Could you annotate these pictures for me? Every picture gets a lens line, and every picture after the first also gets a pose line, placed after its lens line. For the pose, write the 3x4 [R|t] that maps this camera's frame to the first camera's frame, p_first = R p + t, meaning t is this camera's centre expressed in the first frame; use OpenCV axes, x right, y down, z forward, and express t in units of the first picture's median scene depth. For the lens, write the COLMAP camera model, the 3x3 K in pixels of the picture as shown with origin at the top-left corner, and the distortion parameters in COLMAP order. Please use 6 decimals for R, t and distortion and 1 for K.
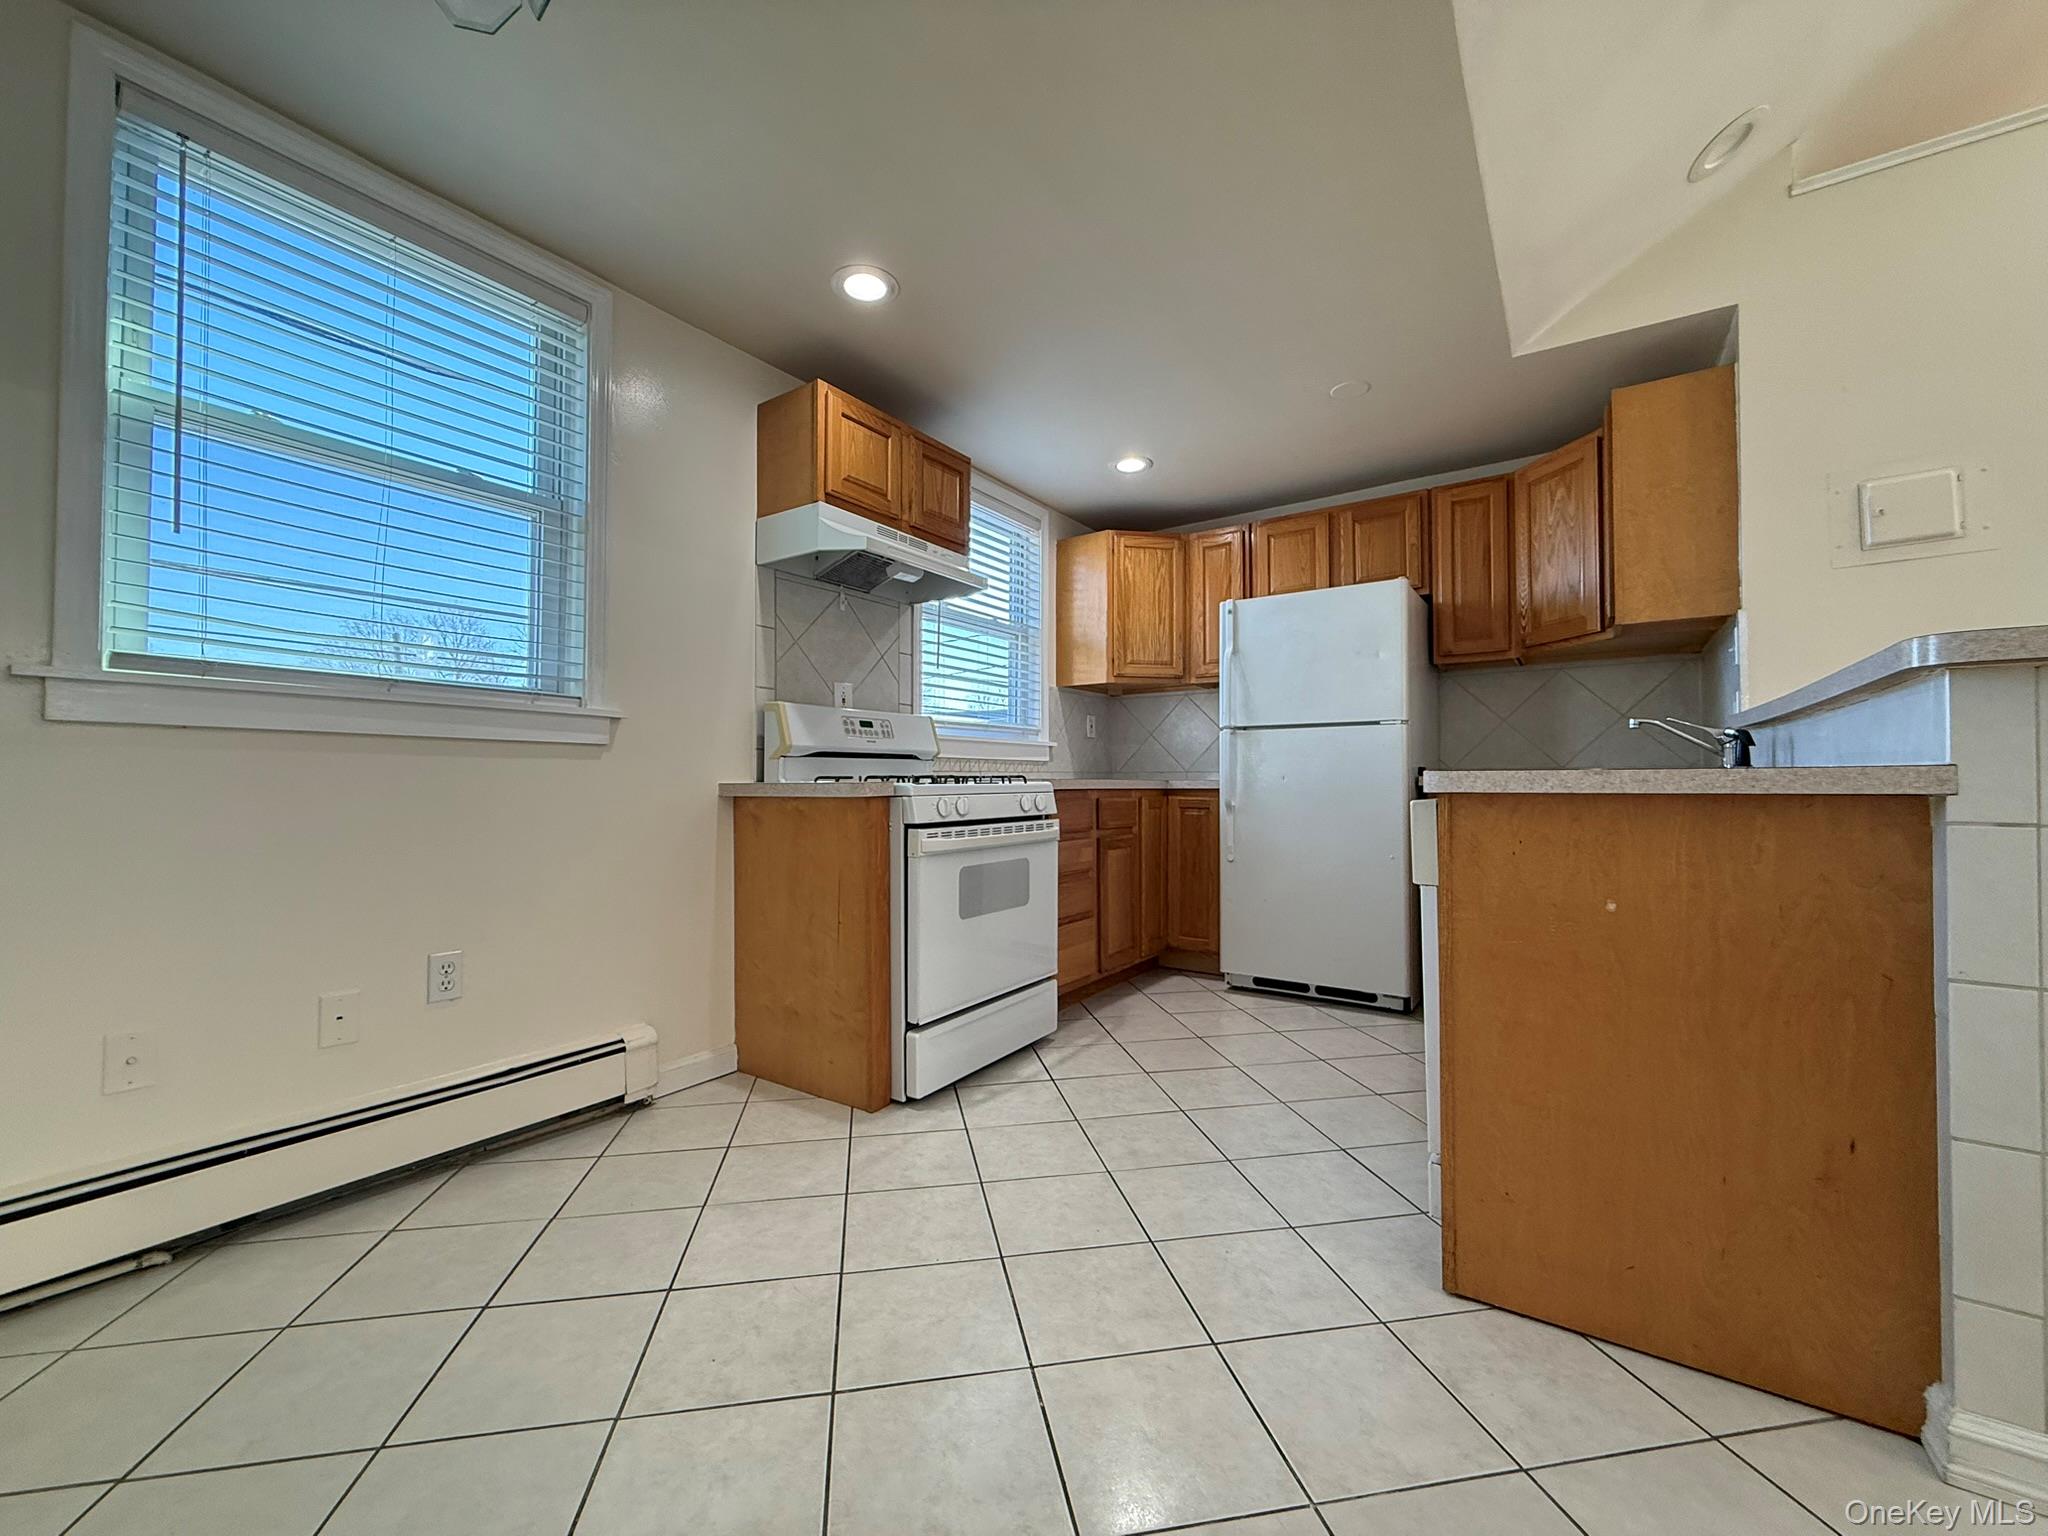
lens RADIAL K [[810.2, 0, 1016.7], [0, 810.2, 768.5], [0, 0, 1]] dist [-0.000340, -0.000025]
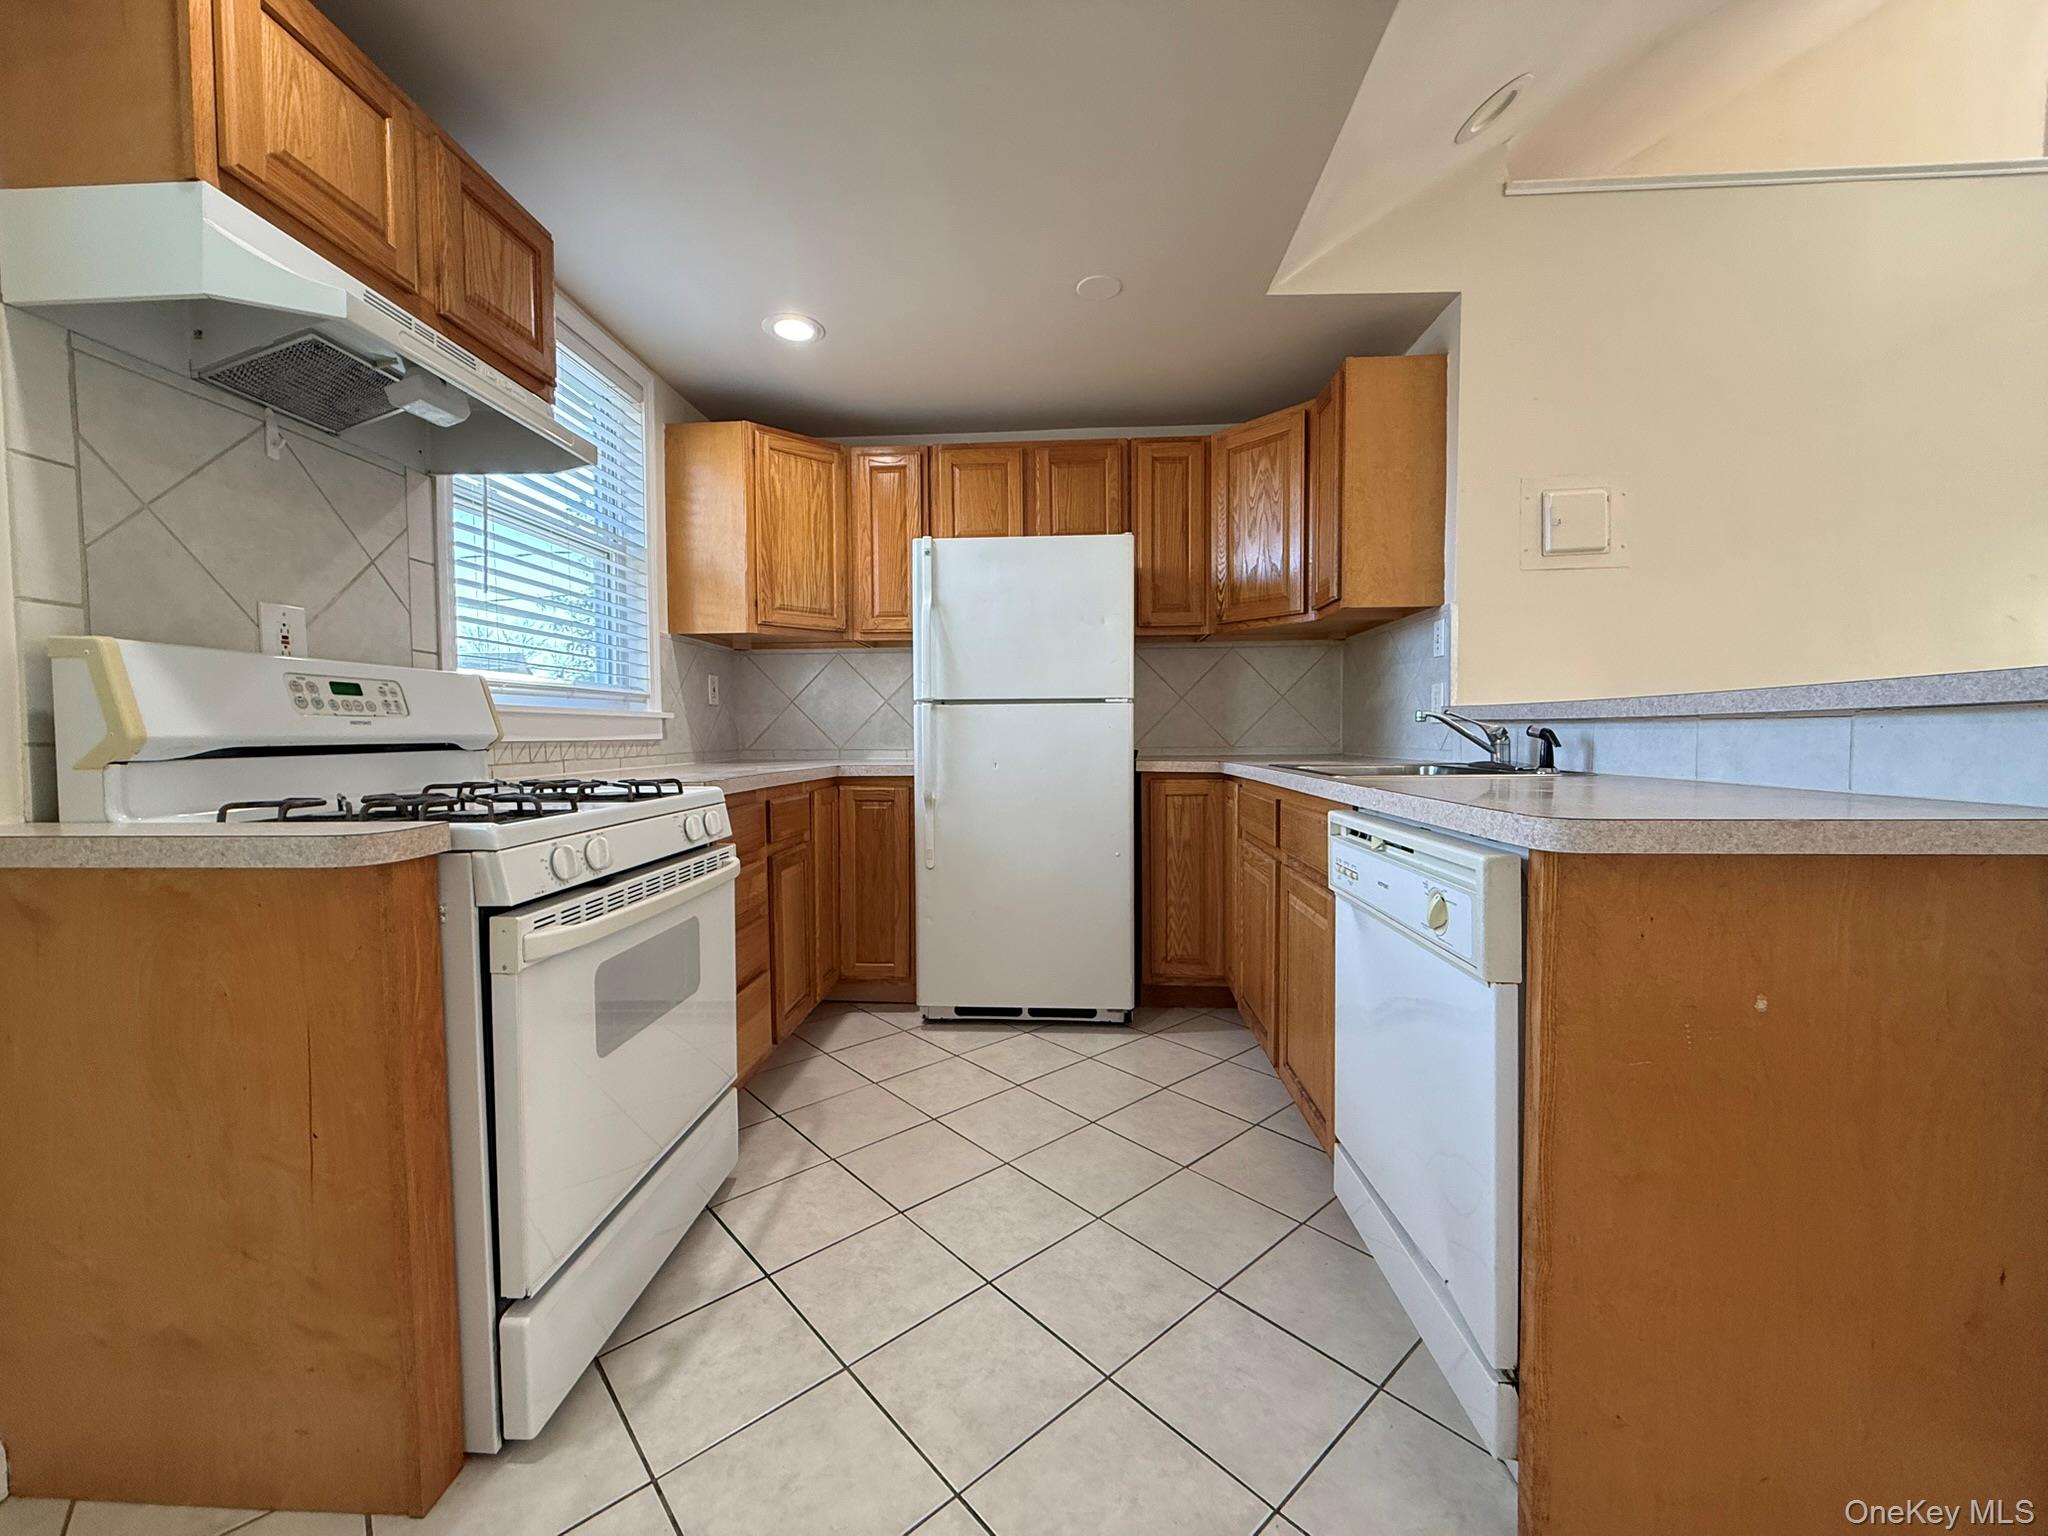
lens RADIAL K [[810.2, 0, 1017.3], [0, 810.2, 769.5], [0, 0, 1]] dist [-0.000340, -0.000025]
pose [[0.854573, -0.025954, 0.518683, -0.089032], [-0.003953, 0.998396, 0.056471, -0.034061], [-0.519317, -0.050309, 0.853100, 0.332589]]
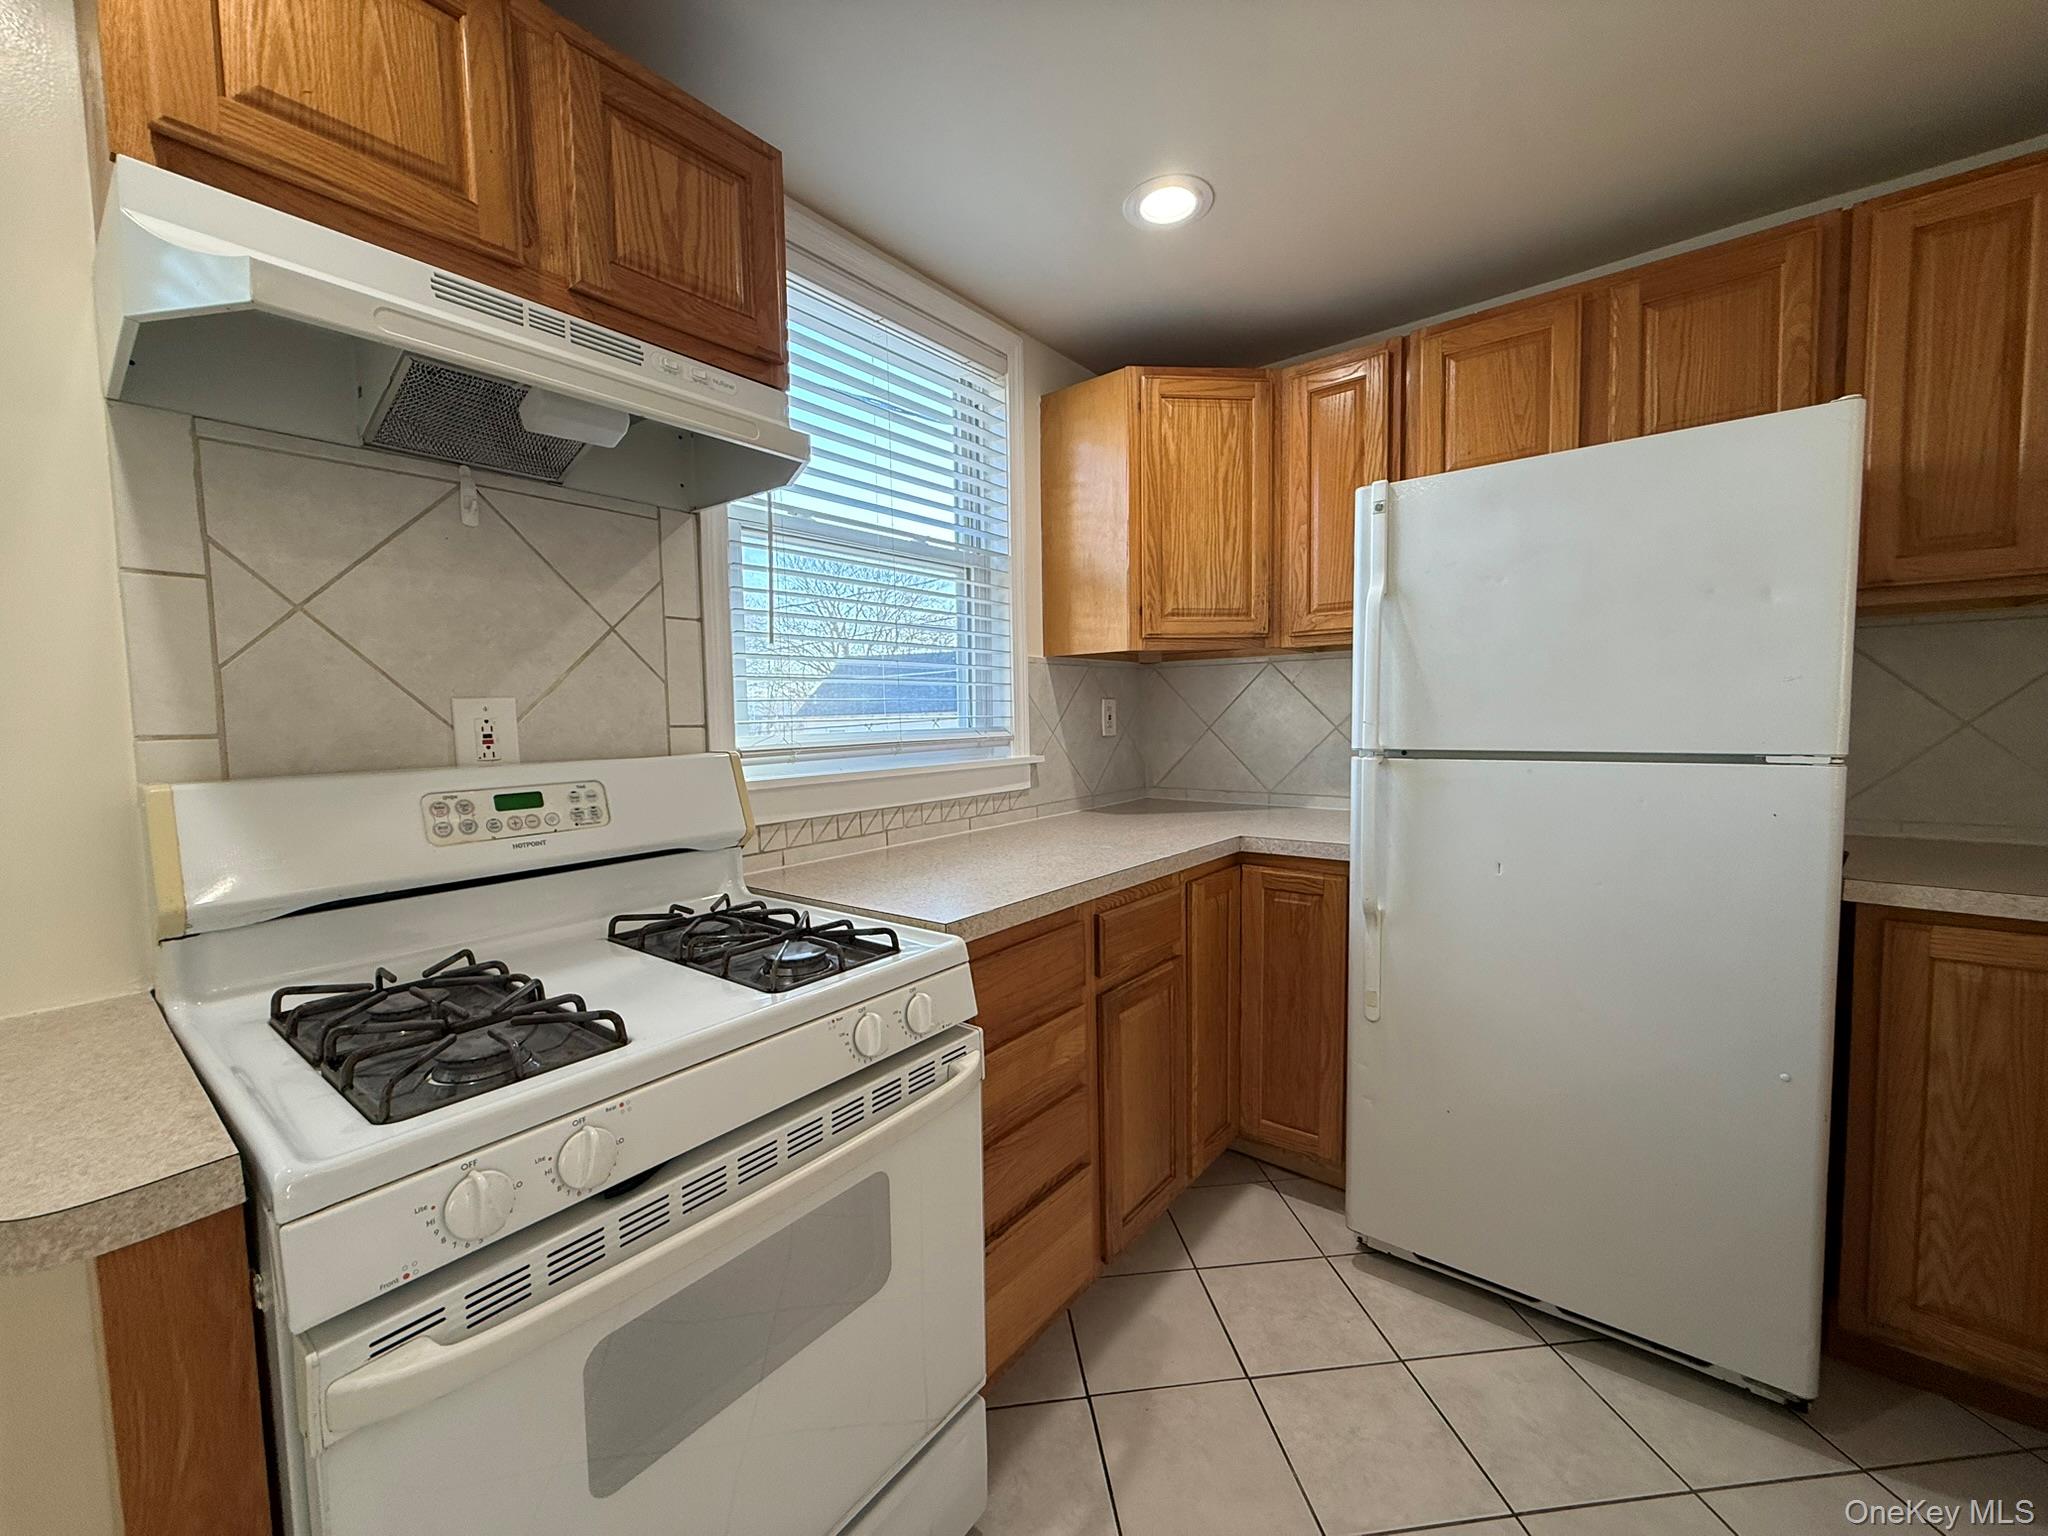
lens RADIAL K [[810.2, 0, 1016.8], [0, 810.2, 770.7], [0, 0, 1]] dist [-0.000340, -0.000025]
pose [[0.997630, -0.012859, -0.067599, 0.098531], [0.018607, 0.996199, 0.085093, -0.101038], [0.066247, -0.086149, 0.994077, 0.603895]]
